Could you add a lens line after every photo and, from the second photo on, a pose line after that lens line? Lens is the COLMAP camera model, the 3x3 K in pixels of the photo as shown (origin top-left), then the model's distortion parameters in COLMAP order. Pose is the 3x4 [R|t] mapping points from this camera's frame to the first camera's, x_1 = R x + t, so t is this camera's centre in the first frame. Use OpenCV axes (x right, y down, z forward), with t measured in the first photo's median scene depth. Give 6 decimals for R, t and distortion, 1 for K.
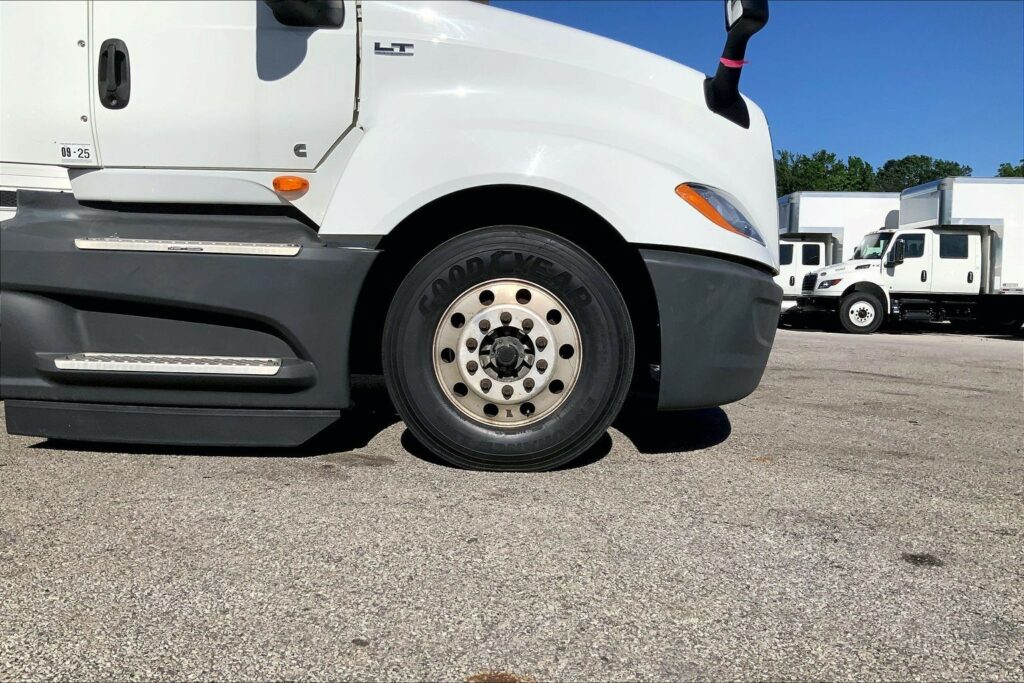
lens RADIAL K [[857.5, 0, 511.7], [0, 857.5, 339.0], [0, 0, 1]] dist [0.033707, 0.000429]
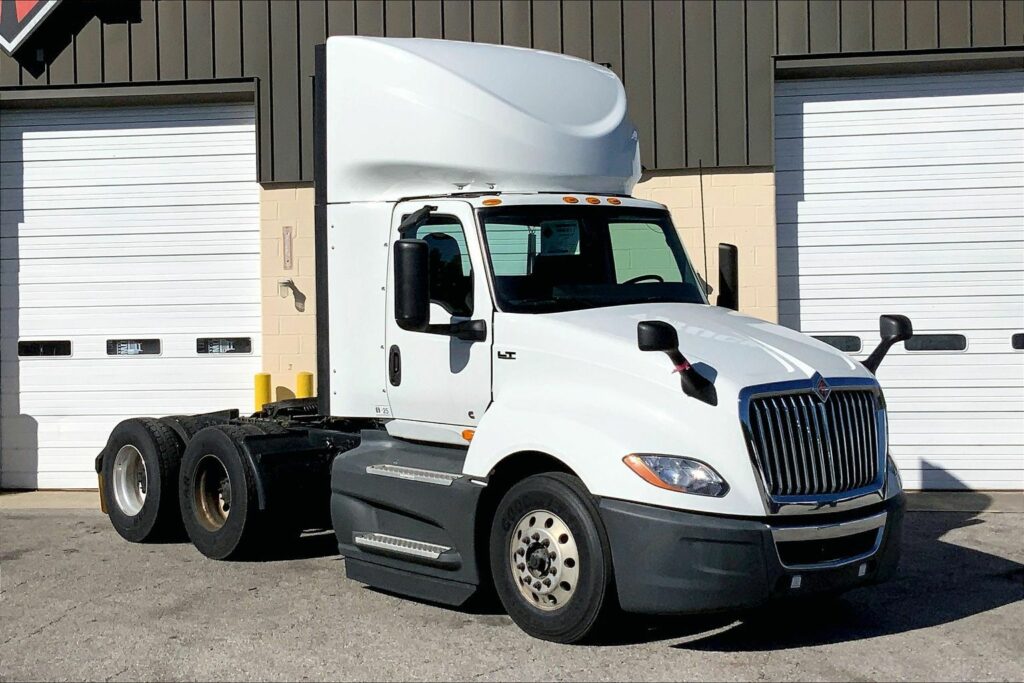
lens RADIAL K [[1425.7, 0, 510.0], [0, 1425.7, 340.7], [0, 0, 1]] dist [0.085056, 0.000000]
pose [[0.728065, -0.004865, -0.685491, 1.676595], [-0.050594, 0.996866, -0.060811, -0.212058], [0.683639, 0.078956, 0.725537, -0.889830]]
